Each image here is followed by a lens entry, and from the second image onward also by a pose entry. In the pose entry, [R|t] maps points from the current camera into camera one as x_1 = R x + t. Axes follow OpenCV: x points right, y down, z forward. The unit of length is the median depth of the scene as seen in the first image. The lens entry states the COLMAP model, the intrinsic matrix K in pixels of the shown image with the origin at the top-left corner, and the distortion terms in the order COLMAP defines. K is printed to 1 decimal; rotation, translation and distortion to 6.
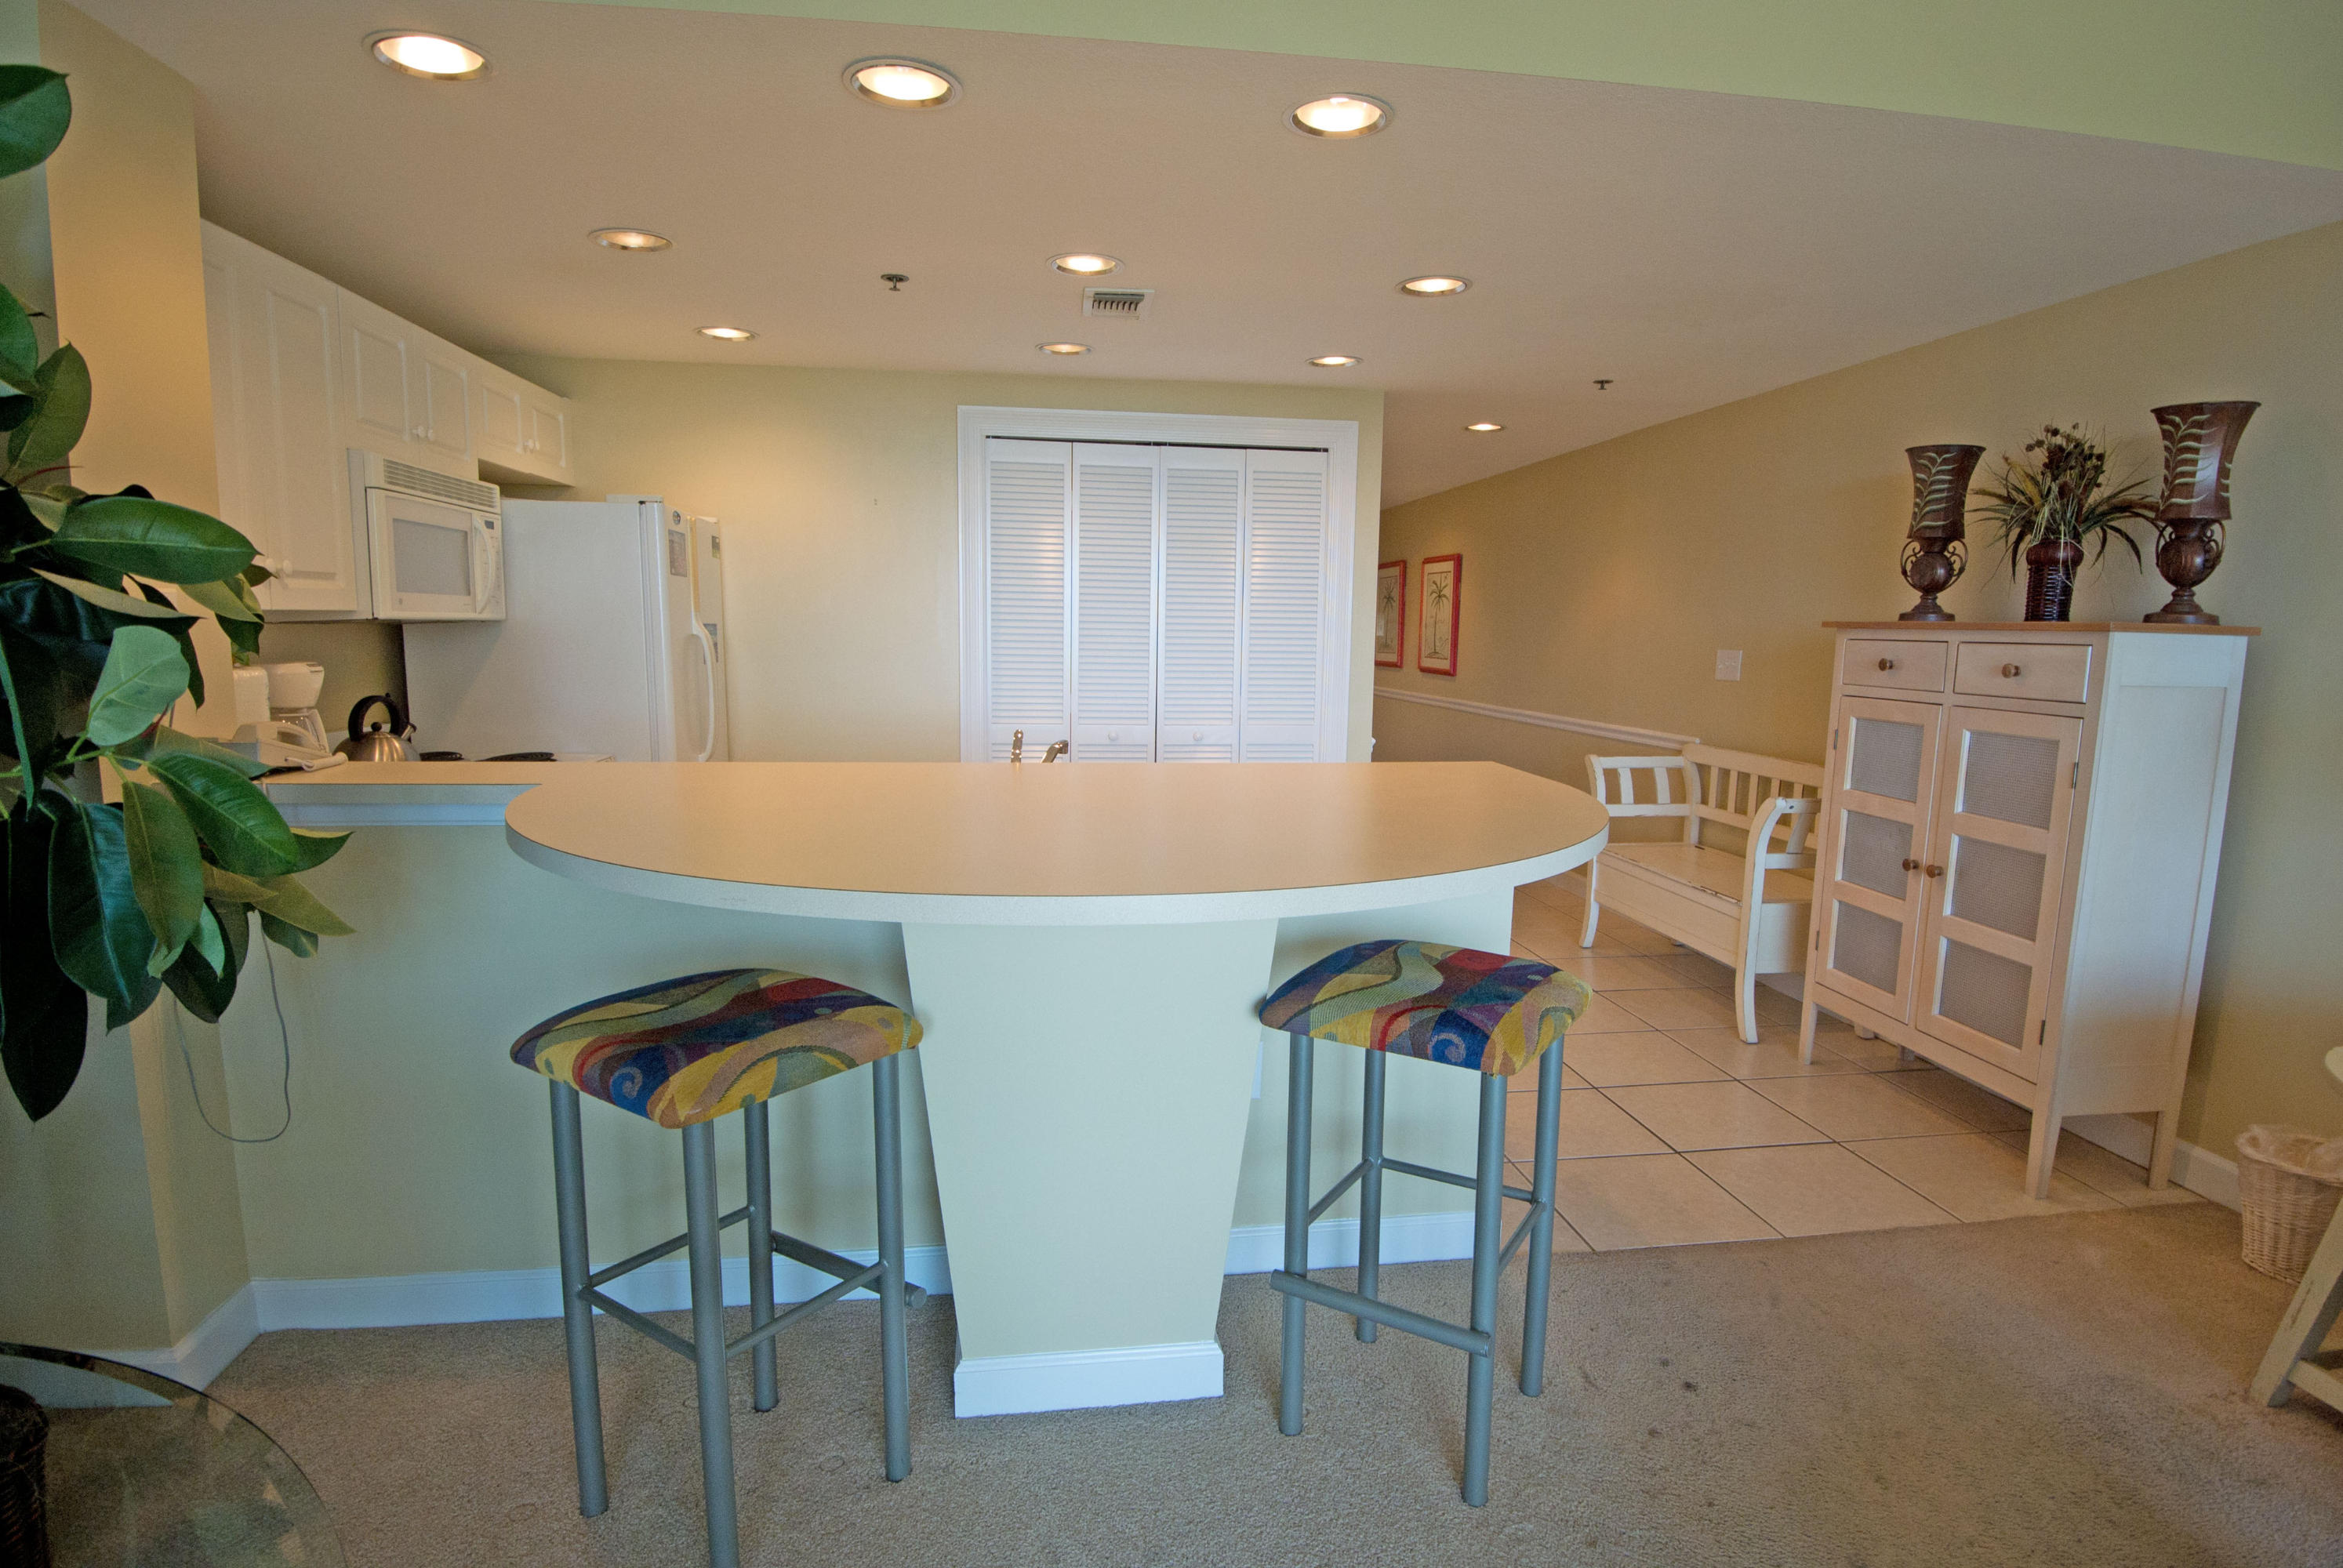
lens RADIAL K [[1230.3, 0, 1179.4], [0, 1230.3, 800.0], [0, 0, 1]] dist [-0.007908, -0.020118]
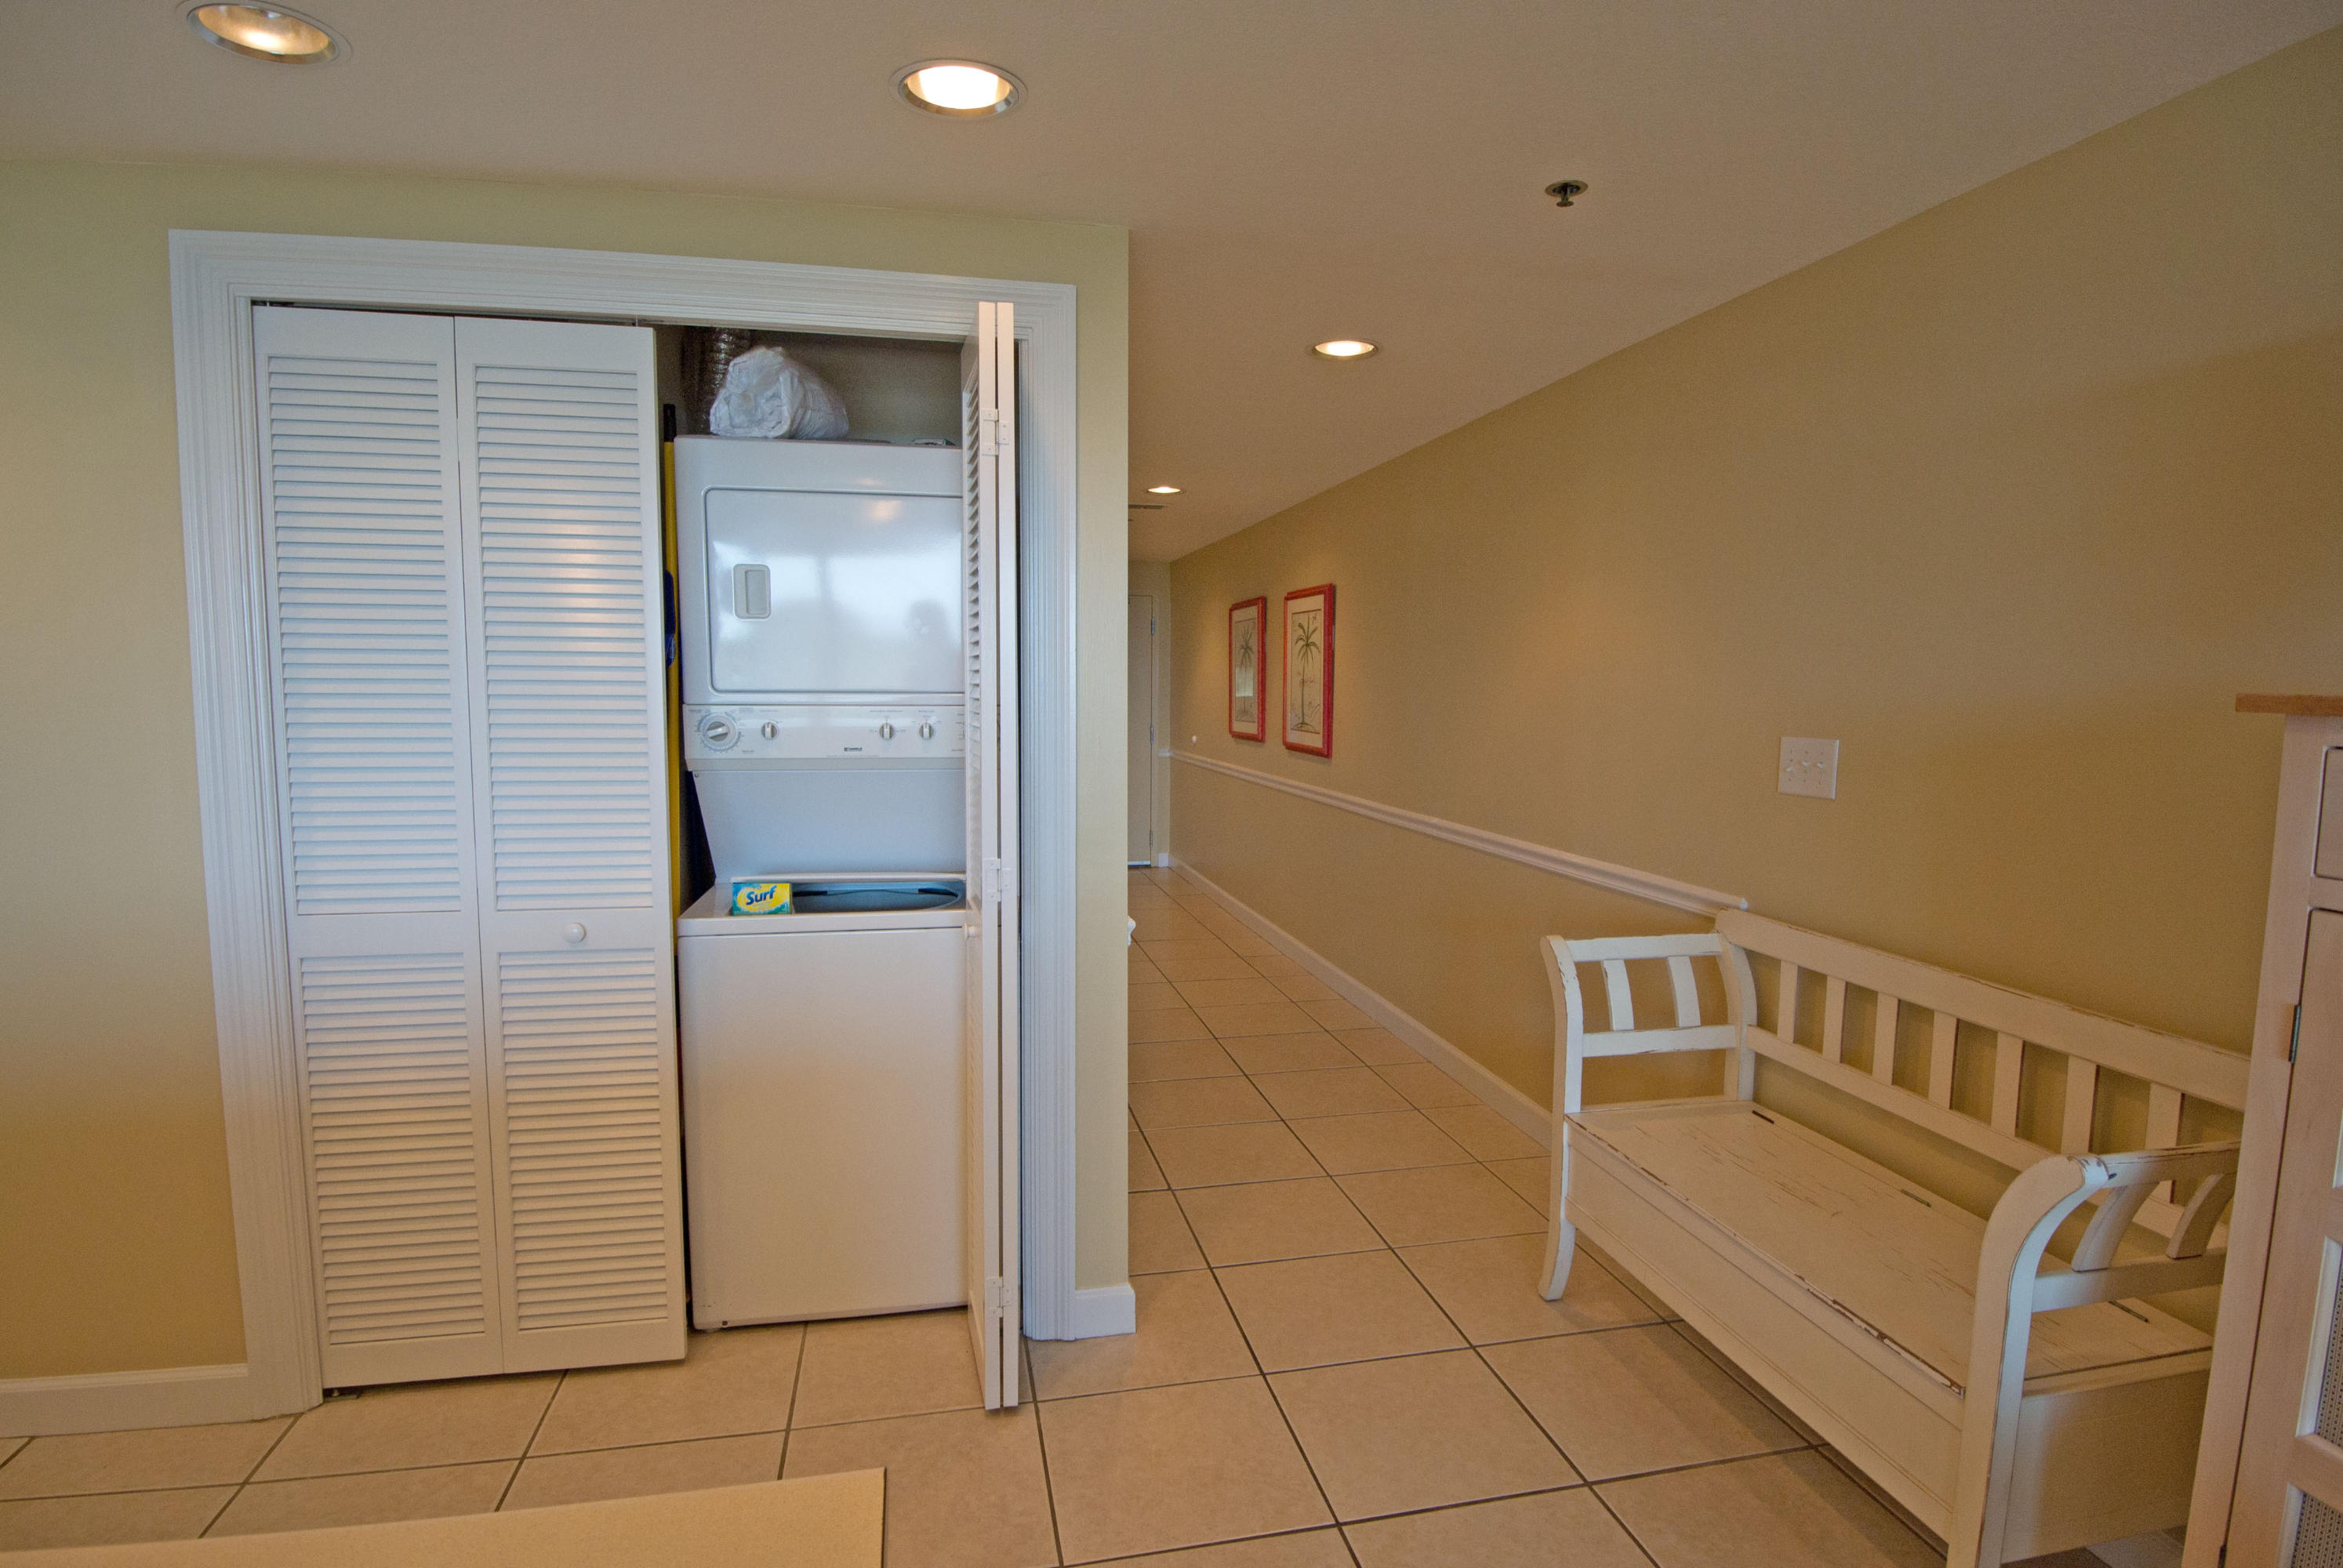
lens RADIAL K [[1230.3, 0, 1171.5], [0, 1230.3, 800.5], [0, 0, 1]] dist [-0.007908, -0.020118]
pose [[0.997918, -0.014703, 0.062804, 0.172357], [0.017351, 0.998974, -0.041823, -0.093536], [-0.062124, 0.042826, 0.997149, 0.592586]]
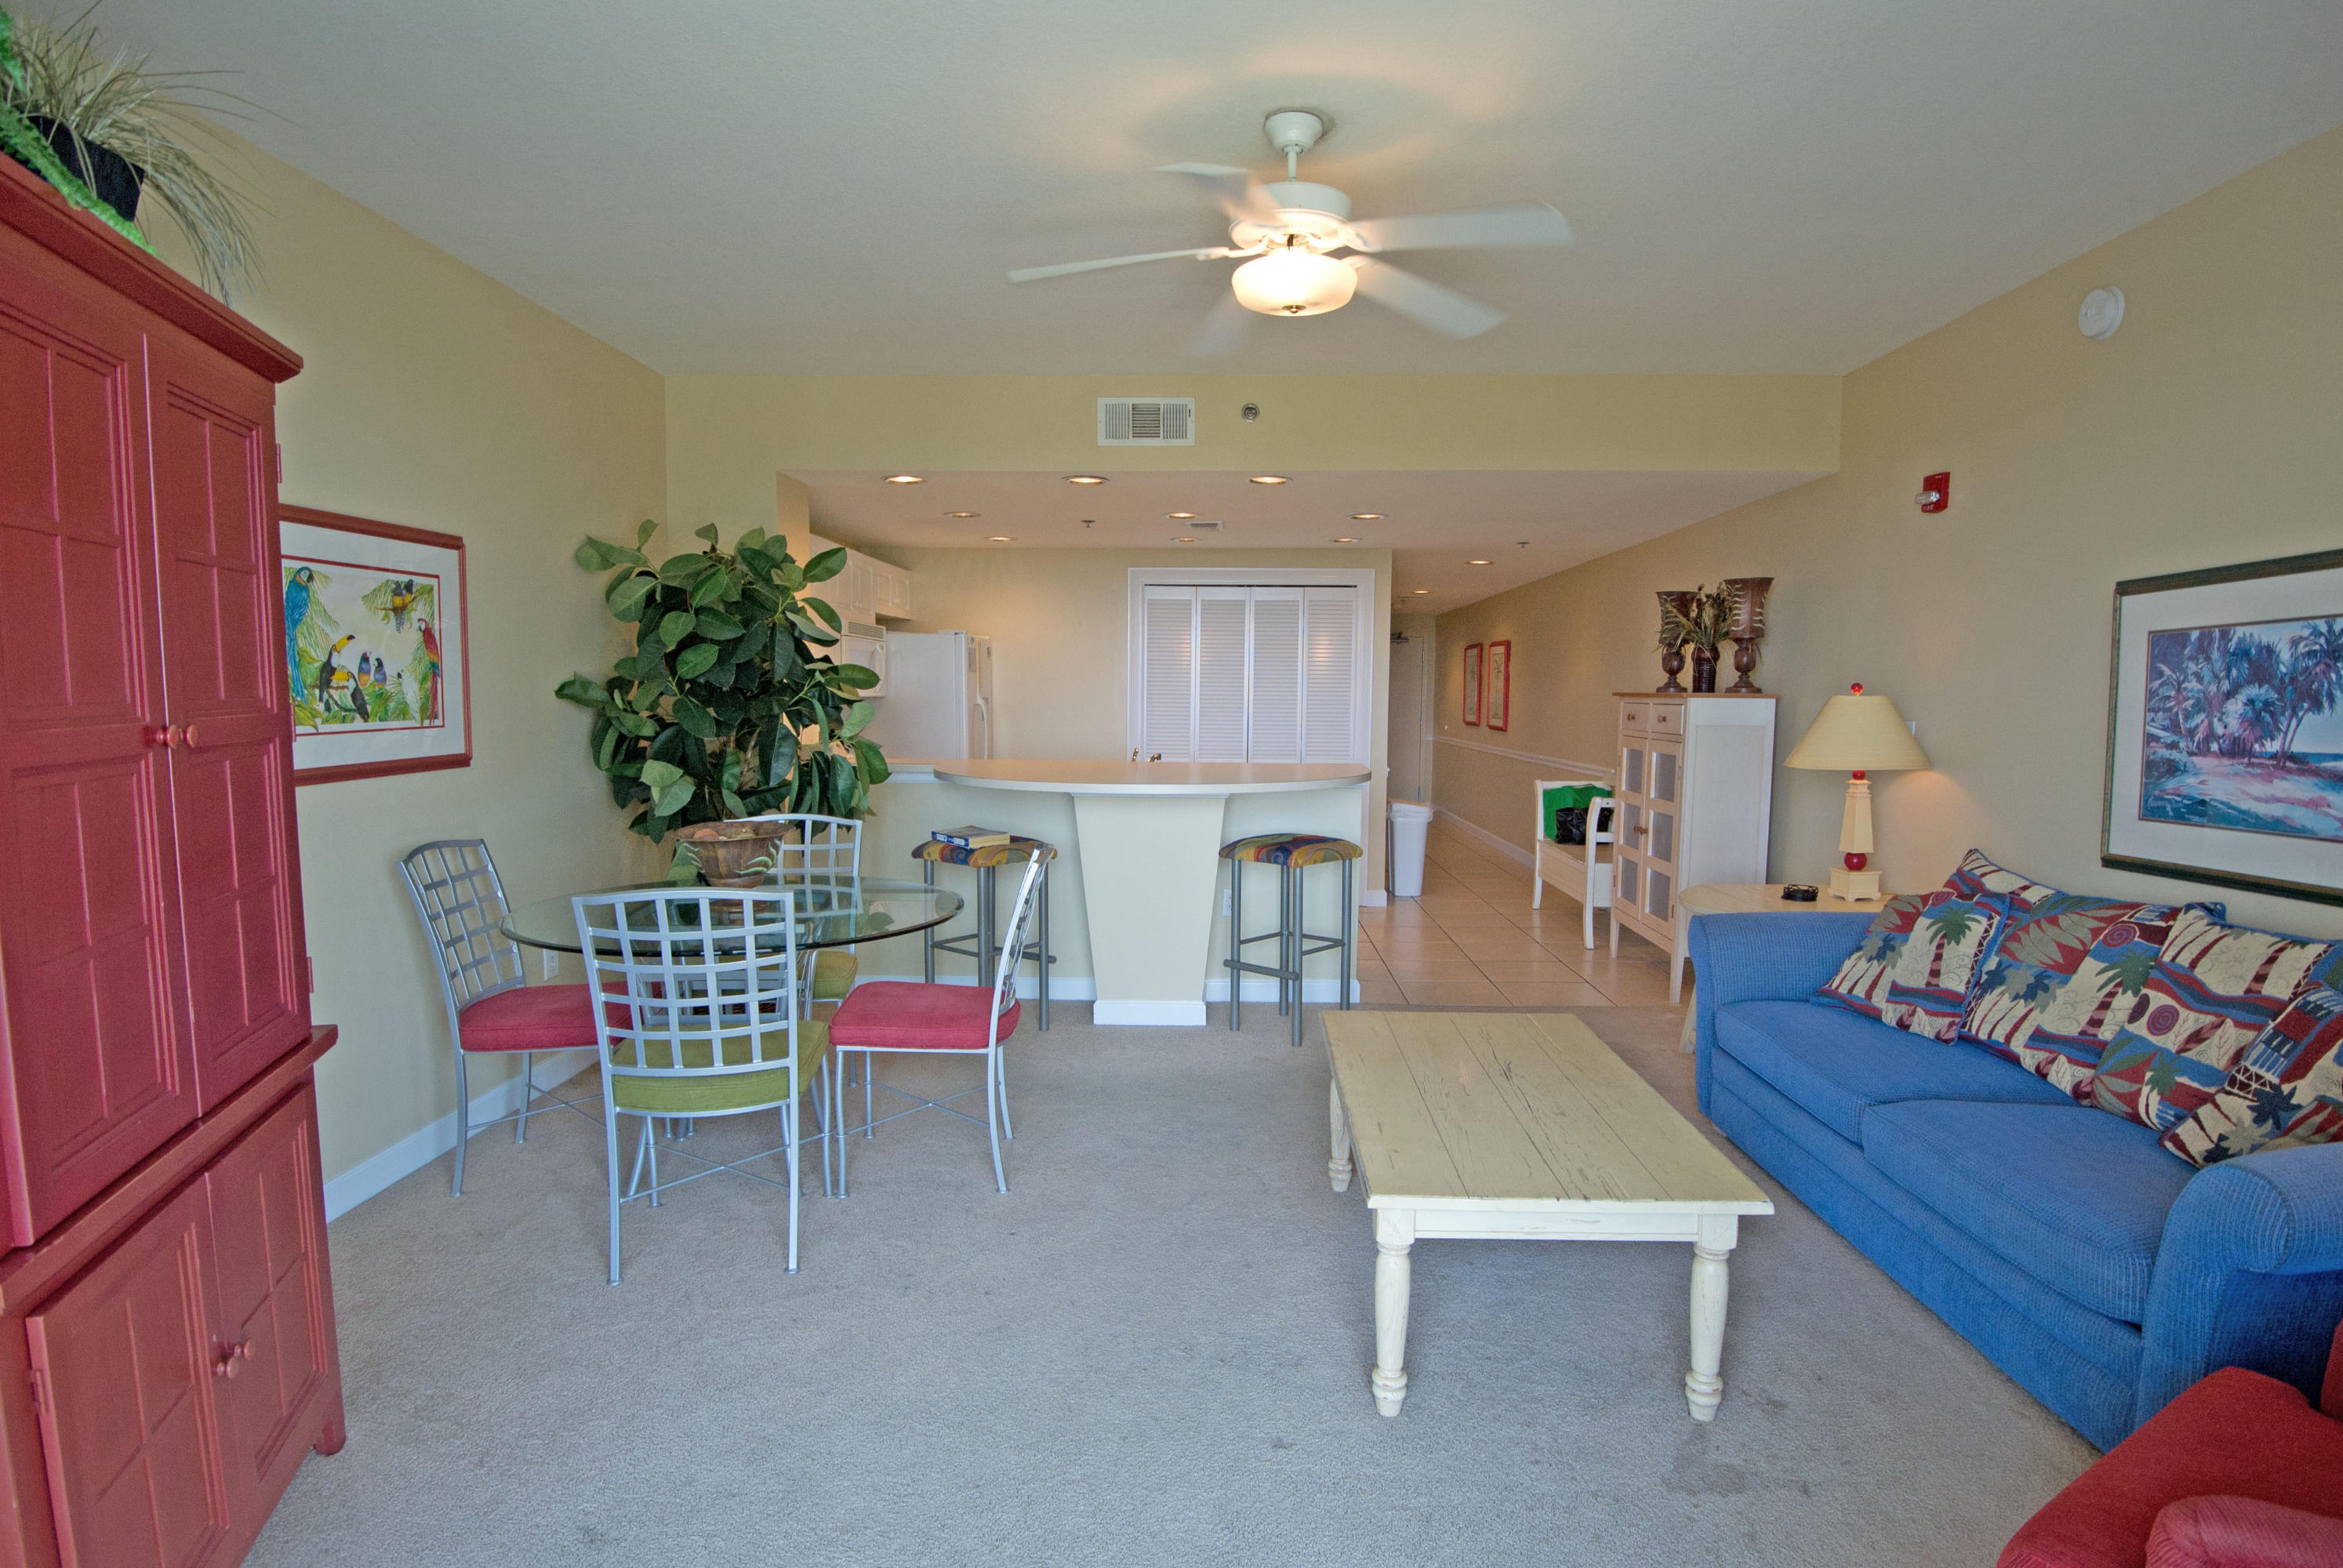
lens RADIAL K [[1230.3, 0, 1162.4], [0, 1230.3, 779.0], [0, 0, 1]] dist [-0.007908, -0.020118]
pose [[0.983173, 0.006254, -0.182572, 0.194813], [-0.019044, 0.997477, -0.068387, 0.091211], [0.181683, 0.070713, 0.980811, -0.689927]]
